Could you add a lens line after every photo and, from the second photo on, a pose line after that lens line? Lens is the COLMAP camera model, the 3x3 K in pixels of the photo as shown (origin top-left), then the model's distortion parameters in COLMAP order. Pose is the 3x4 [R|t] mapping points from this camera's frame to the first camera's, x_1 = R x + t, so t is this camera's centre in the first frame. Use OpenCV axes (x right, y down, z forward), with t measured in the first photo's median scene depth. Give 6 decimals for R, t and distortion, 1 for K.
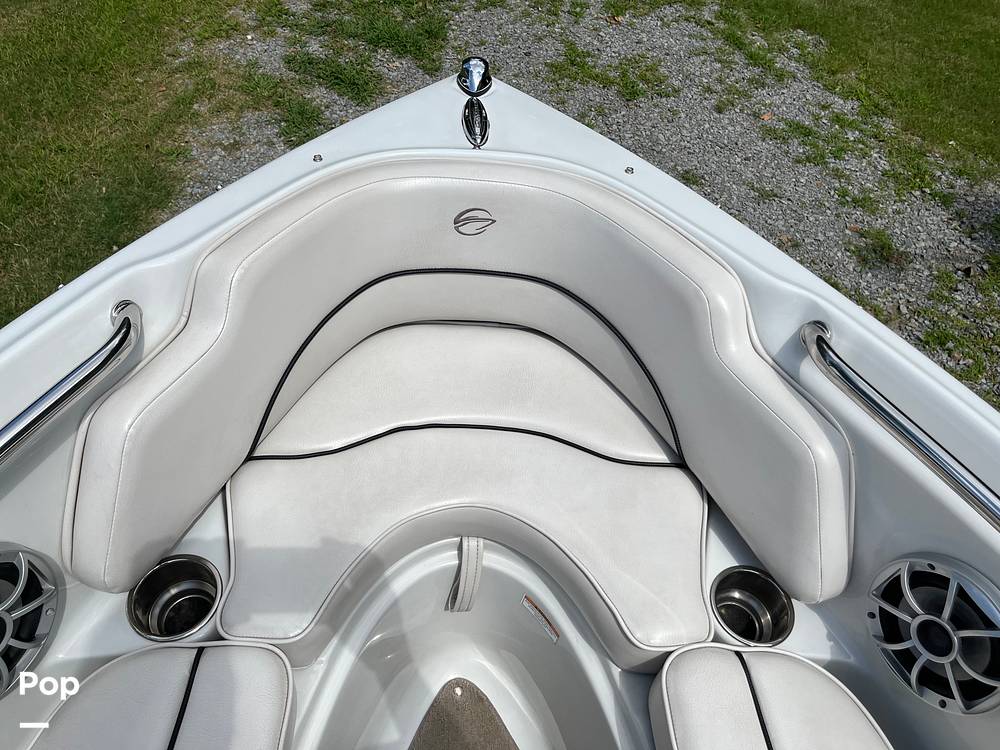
lens RADIAL K [[761.3, 0, 500.0], [0, 761.3, 375.0], [0, 0, 1]] dist [0.102674, -0.159921]
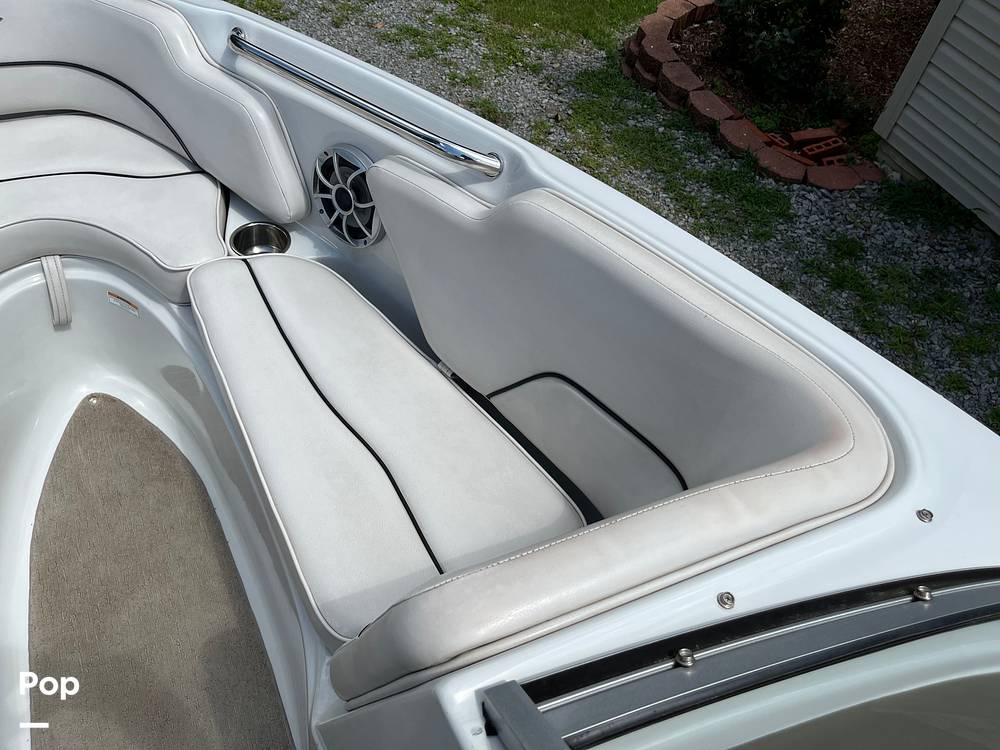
lens RADIAL K [[756.6, 0, 497.9], [0, 756.6, 370.9], [0, 0, 1]] dist [0.068957, -0.107427]
pose [[0.925432, -0.268647, 0.267215, 0.077140], [0.263331, 0.963065, 0.056243, 0.150598], [-0.272455, 0.018317, 0.961994, -0.129012]]
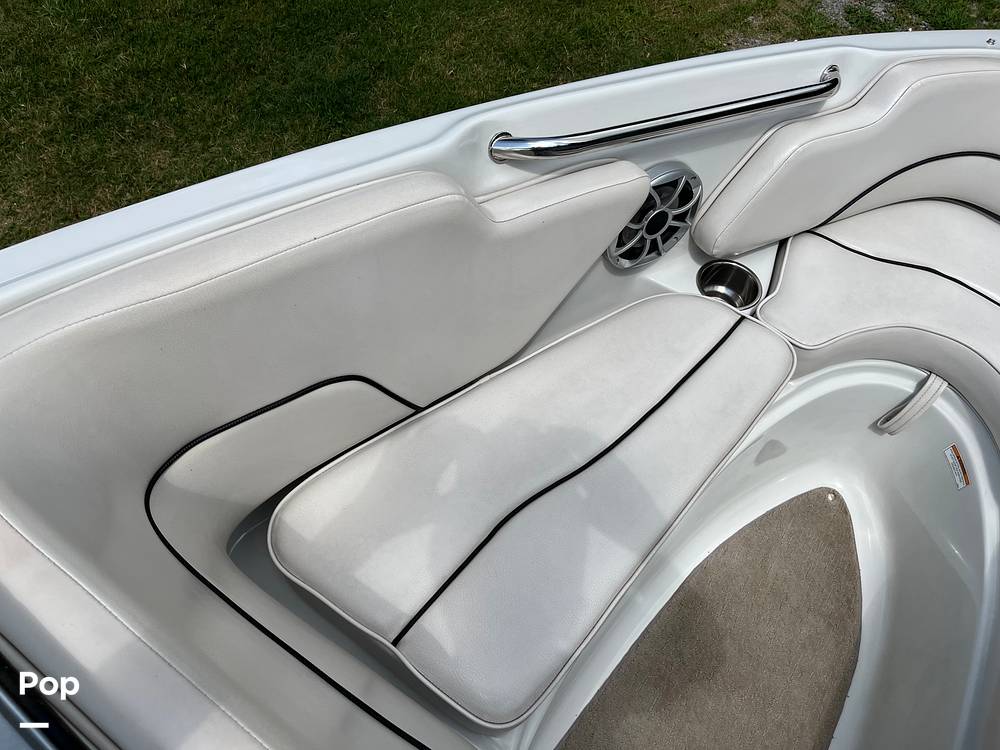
lens RADIAL K [[763.8, 0, 494.7], [0, 763.8, 374.7], [0, 0, 1]] dist [0.024954, -0.004886]
pose [[0.784127, 0.514187, -0.347501, -0.047386], [-0.497781, 0.855496, 0.142620, 0.108756], [0.370619, 0.061147, 0.926770, -0.101960]]
